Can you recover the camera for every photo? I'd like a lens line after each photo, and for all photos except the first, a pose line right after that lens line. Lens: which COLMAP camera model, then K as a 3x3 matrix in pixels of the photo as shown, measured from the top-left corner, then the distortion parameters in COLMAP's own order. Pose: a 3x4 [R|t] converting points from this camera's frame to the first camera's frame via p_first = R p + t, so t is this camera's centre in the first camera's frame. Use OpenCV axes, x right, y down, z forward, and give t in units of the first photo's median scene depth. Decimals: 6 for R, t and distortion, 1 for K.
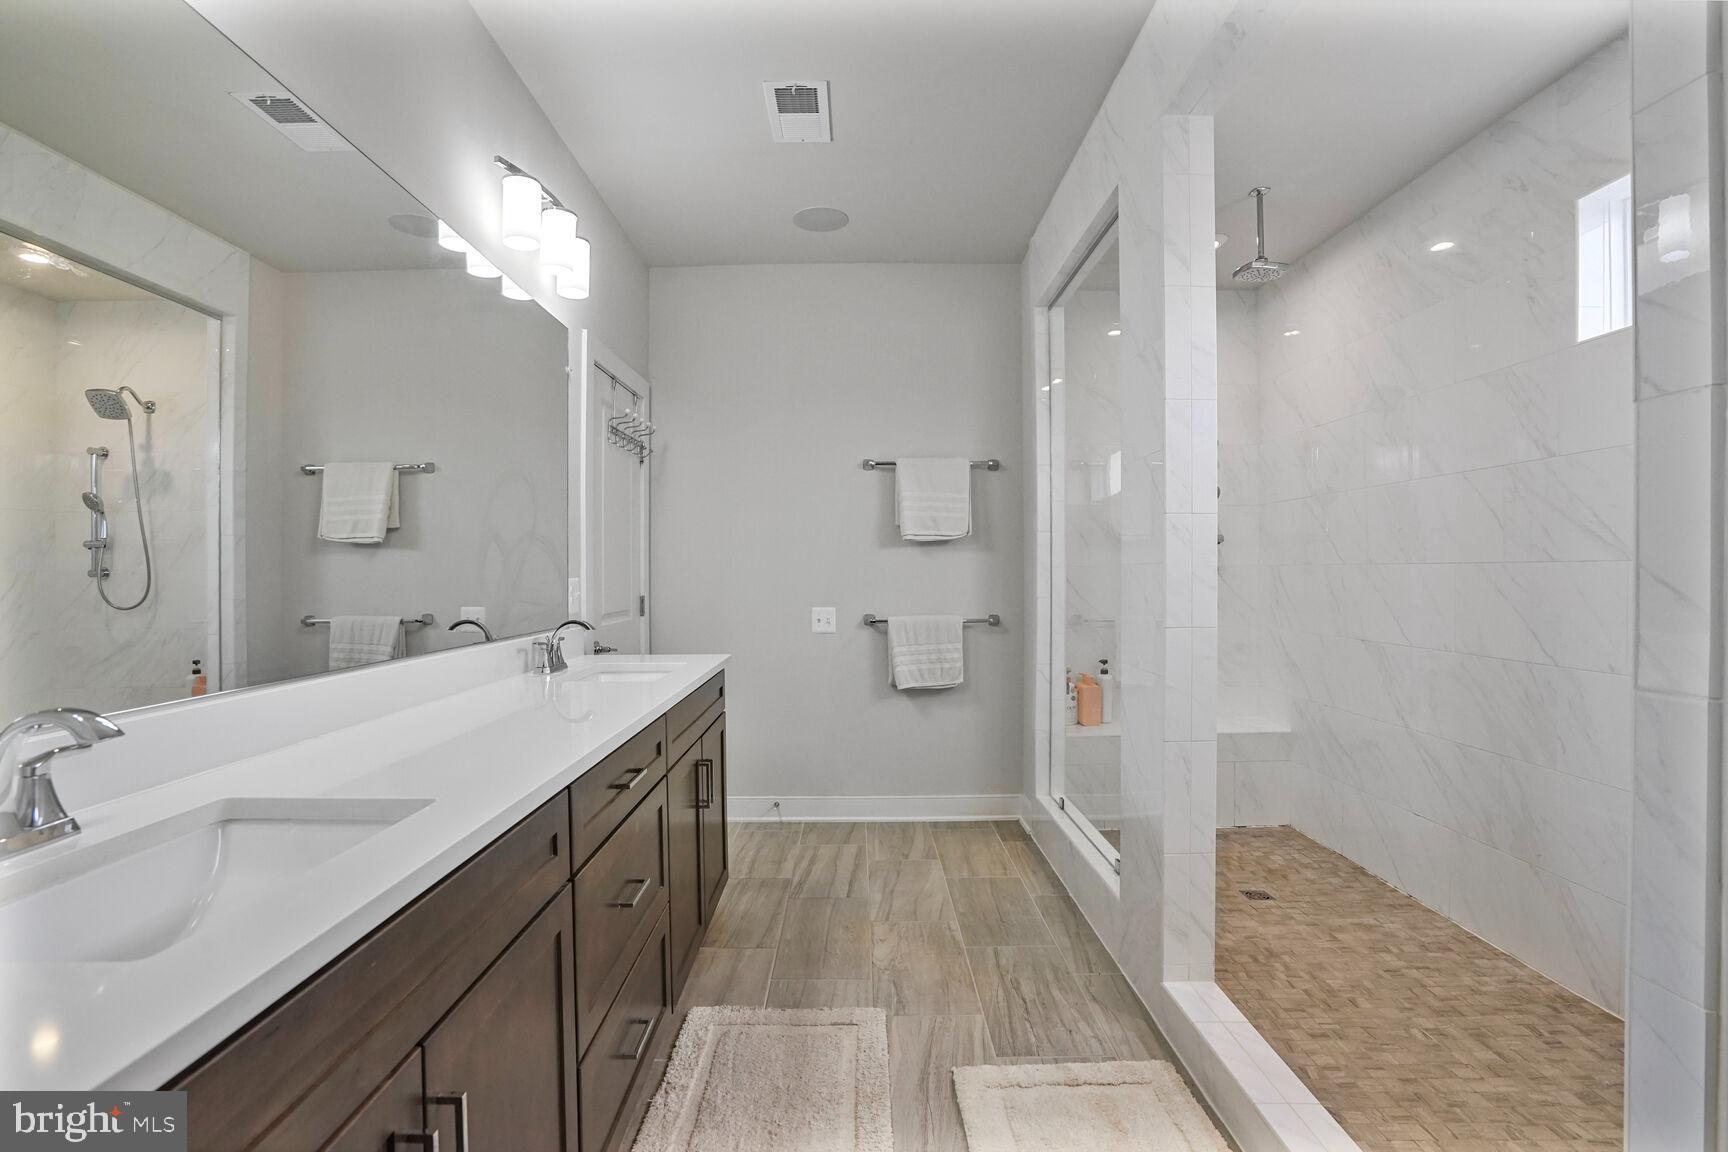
lens RADIAL K [[828.6, 0, 864.0], [0, 828.6, 576.0], [0, 0, 1]] dist [-0.000367, 0.000181]
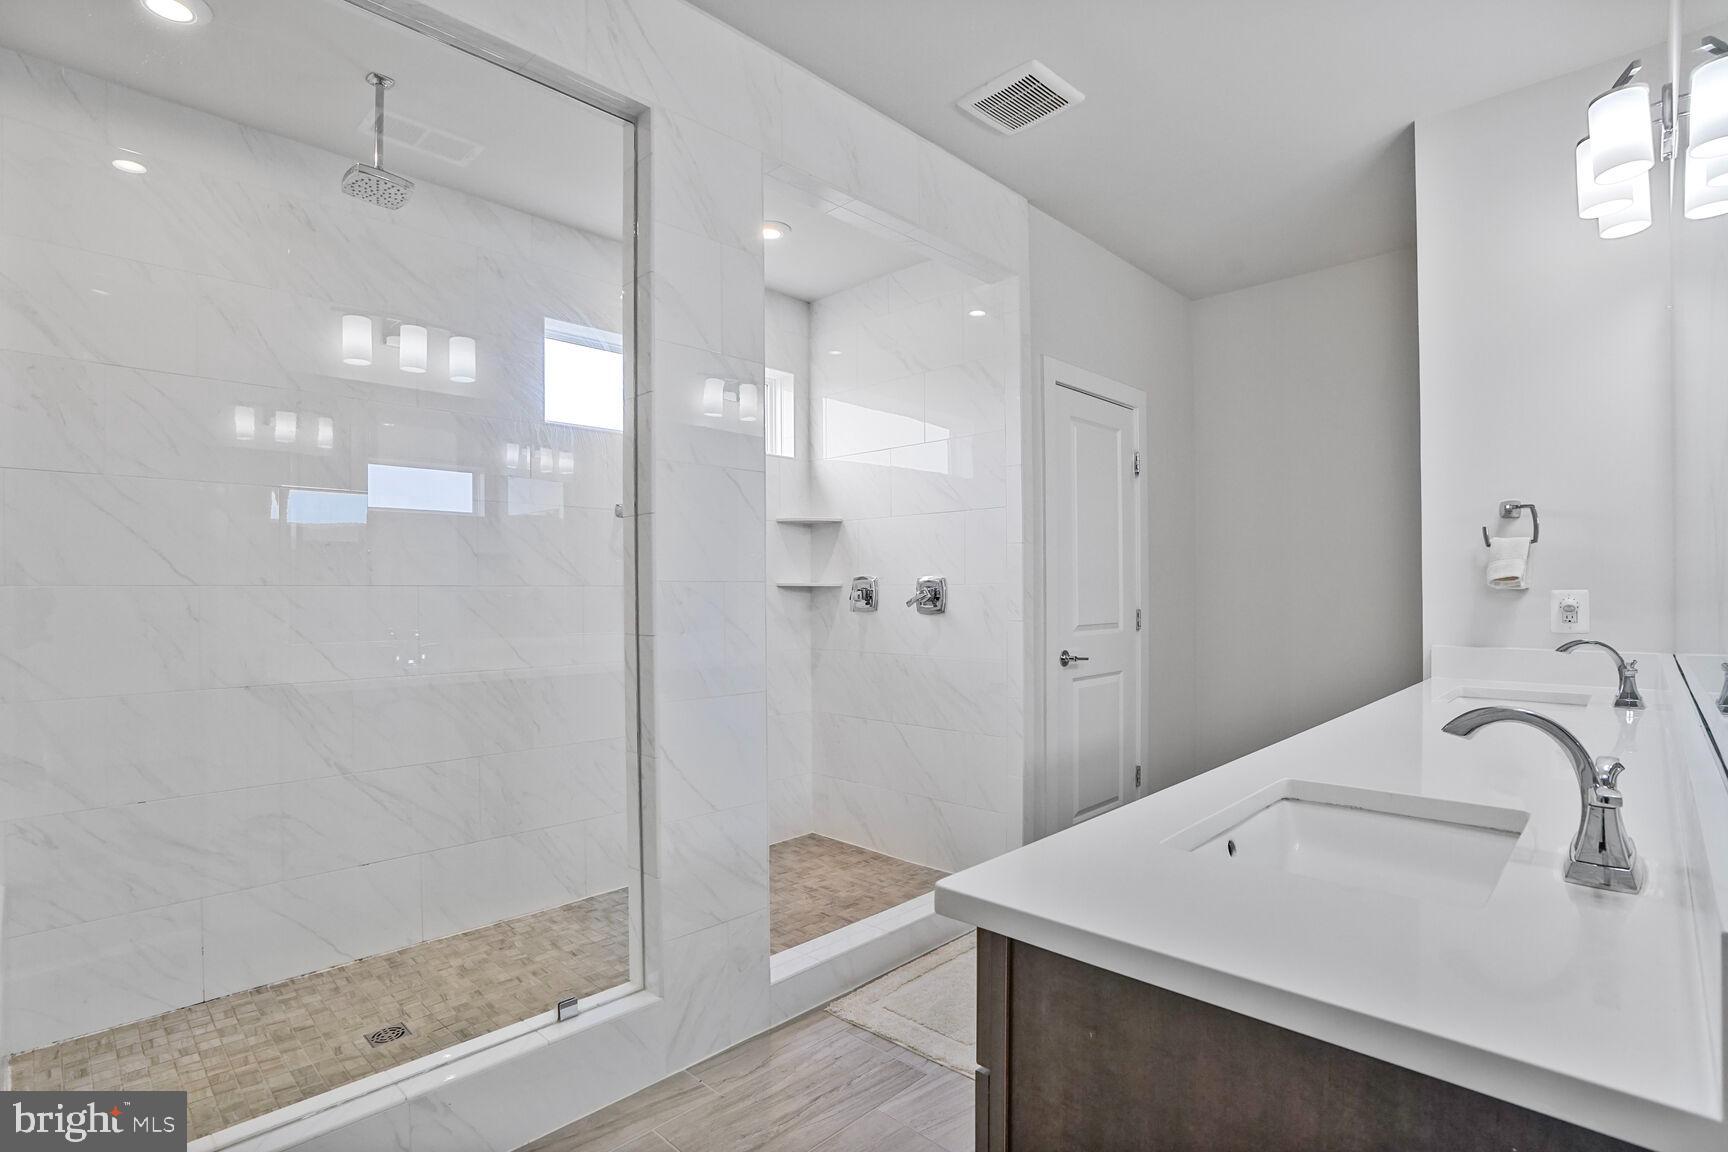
lens RADIAL K [[828.6, 0, 864.0], [0, 828.6, 576.0], [0, 0, 1]] dist [-0.000367, 0.000181]
pose [[-0.702339, 0.023378, 0.711459, -0.388582], [0.013554, 0.999719, -0.019470, 0.000344], [-0.711714, -0.004031, -0.702458, 1.346317]]
